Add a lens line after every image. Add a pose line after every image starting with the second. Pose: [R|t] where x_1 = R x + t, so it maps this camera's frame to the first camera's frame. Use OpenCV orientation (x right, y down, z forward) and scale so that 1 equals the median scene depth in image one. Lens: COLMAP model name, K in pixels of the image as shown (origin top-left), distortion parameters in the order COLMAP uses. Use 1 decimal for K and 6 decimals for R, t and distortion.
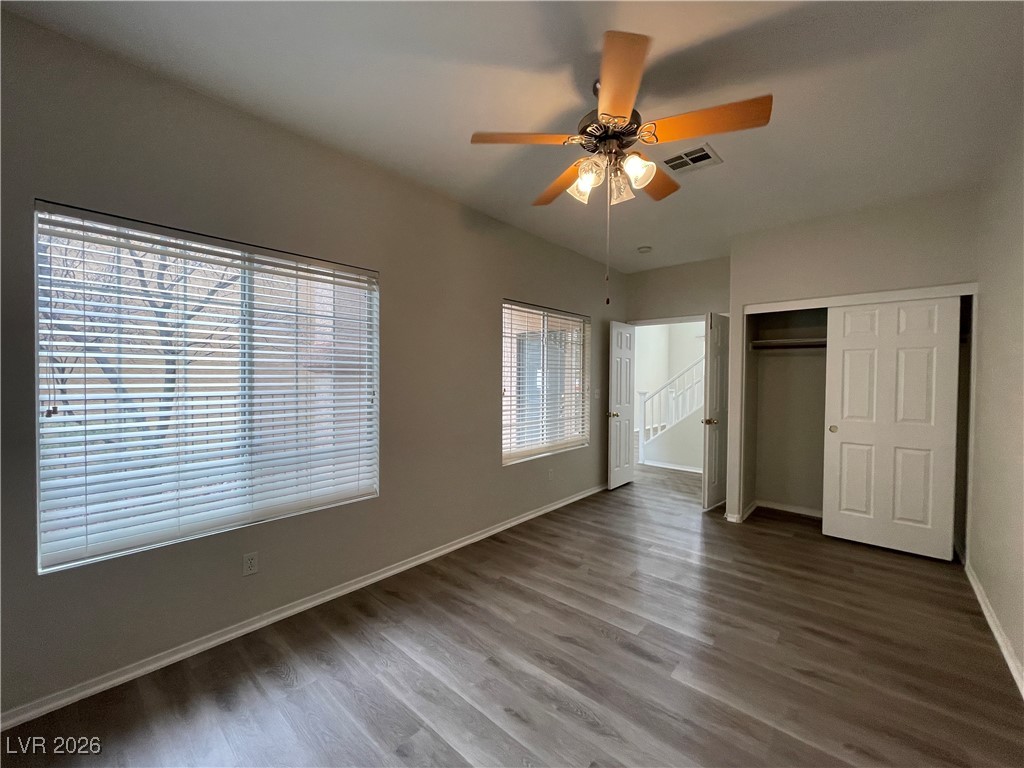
lens RADIAL K [[416.0, 0, 514.4], [0, 416.0, 383.0], [0, 0, 1]] dist [-0.003066, 0.000160]
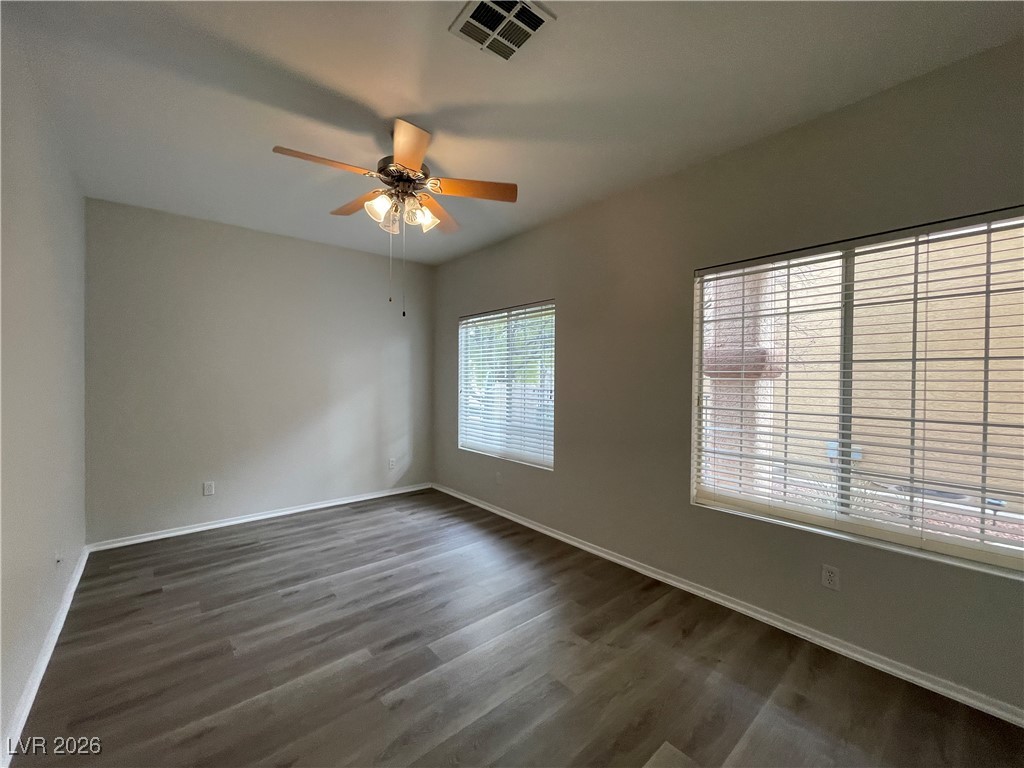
lens RADIAL K [[416.0, 0, 514.4], [0, 416.0, 383.0], [0, 0, 1]] dist [-0.003066, 0.000160]
pose [[-0.145024, -0.000019, -0.989428, 0.970363], [-0.026072, 0.999653, 0.003802, -0.004138], [0.989085, 0.026348, -0.144974, 1.060314]]
